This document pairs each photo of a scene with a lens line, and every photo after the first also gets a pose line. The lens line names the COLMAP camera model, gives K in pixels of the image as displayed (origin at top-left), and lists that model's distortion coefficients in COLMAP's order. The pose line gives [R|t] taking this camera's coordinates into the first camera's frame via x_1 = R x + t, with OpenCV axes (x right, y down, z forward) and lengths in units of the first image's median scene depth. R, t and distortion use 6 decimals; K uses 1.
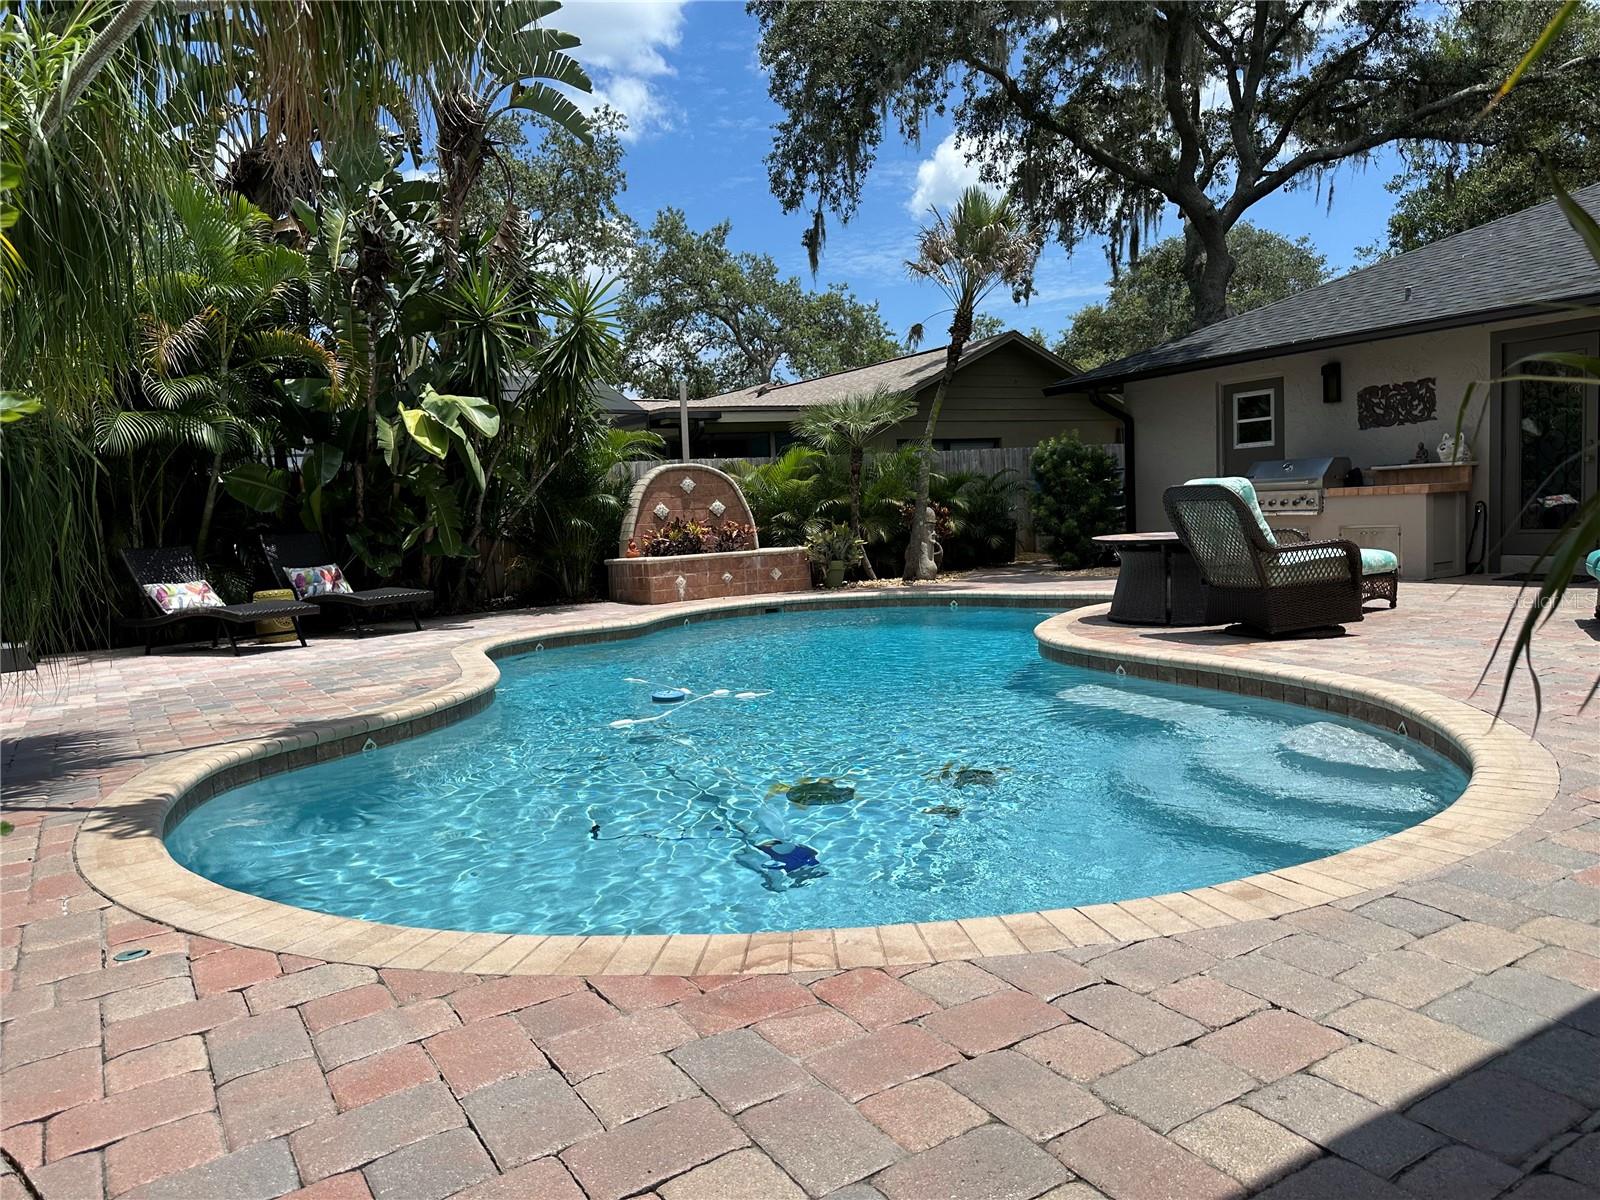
lens RADIAL K [[1128.0, 0, 800.0], [0, 1128.0, 600.0], [0, 0, 1]] dist [0.123580, -0.174791]
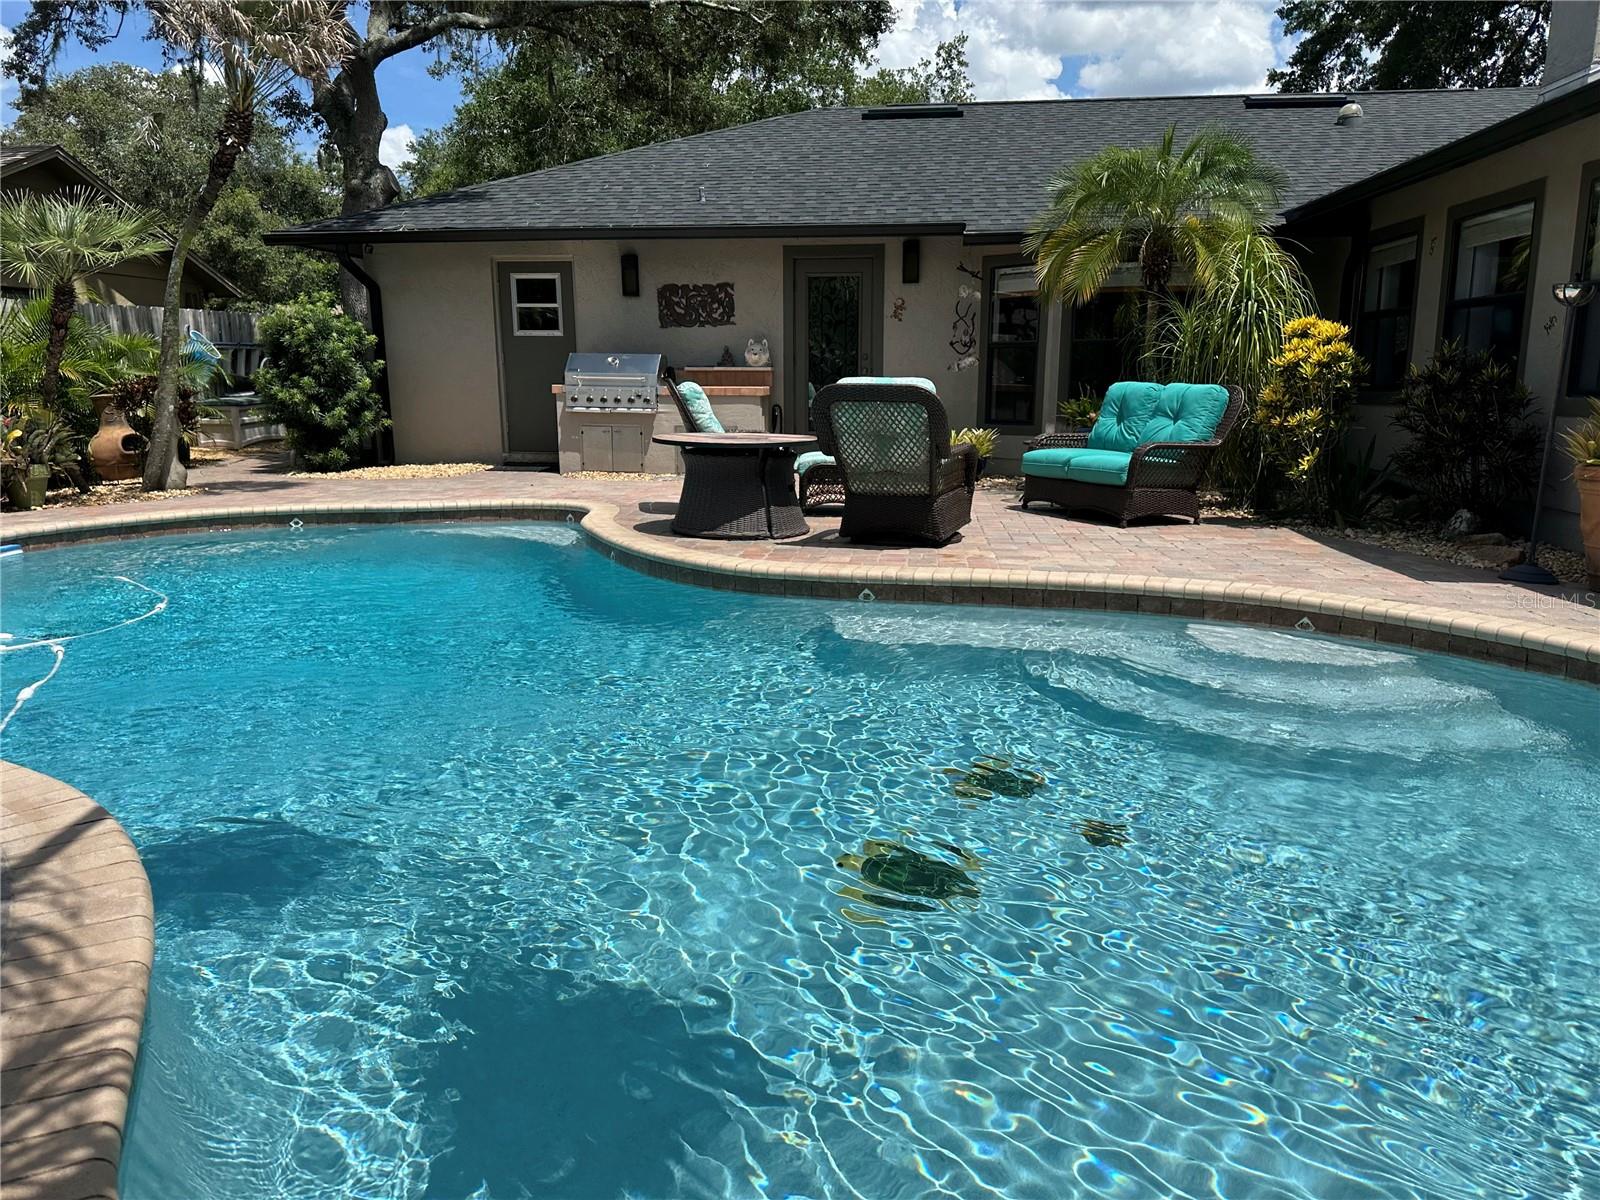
lens RADIAL K [[1128.0, 0, 800.0], [0, 1128.0, 600.0], [0, 0, 1]] dist [0.123580, -0.174791]
pose [[0.608959, -0.106872, 0.785969, -0.243613], [0.035567, 0.993564, 0.107542, -0.014905], [-0.792404, -0.037534, 0.608841, 0.295208]]
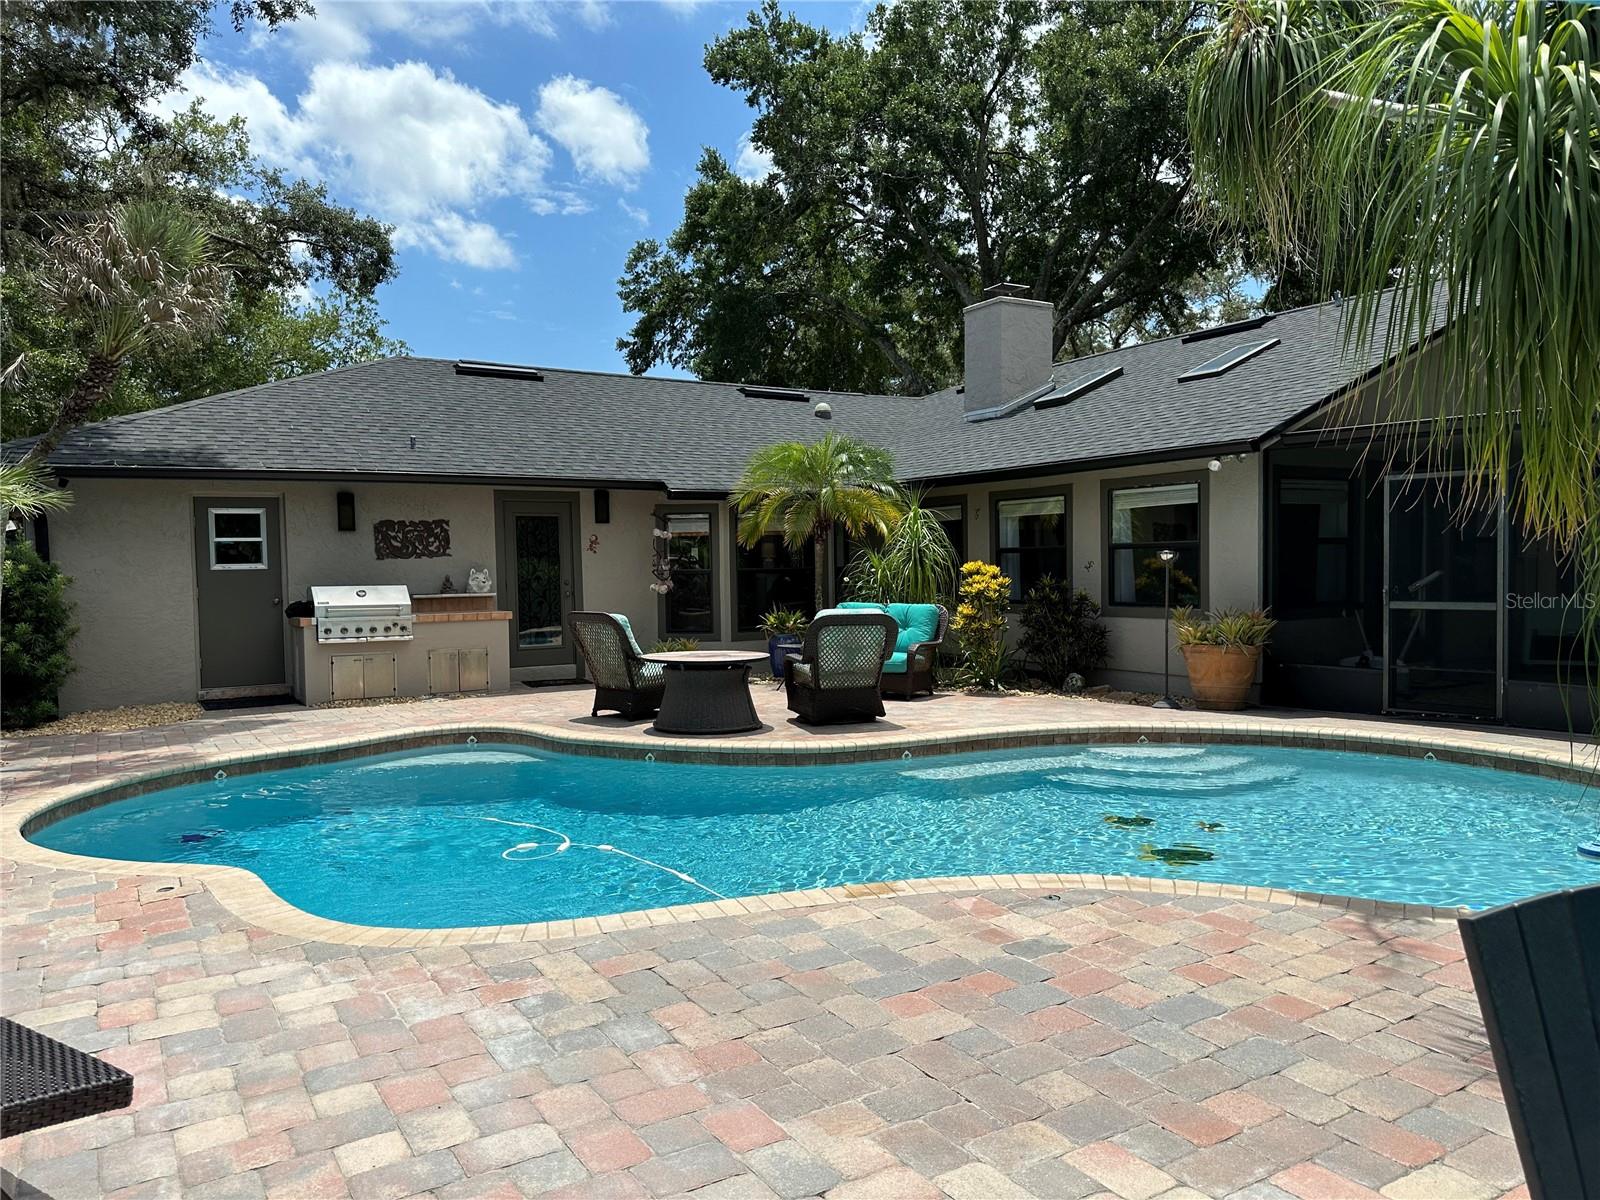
lens RADIAL K [[1128.0, 0, 800.0], [0, 1128.0, 600.0], [0, 0, 1]] dist [0.123580, -0.174791]
pose [[-0.003543, 0.013437, 0.999903, -0.570950], [0.098056, 0.995096, -0.013025, -0.059457], [-0.995175, 0.098000, -0.004844, 0.625988]]
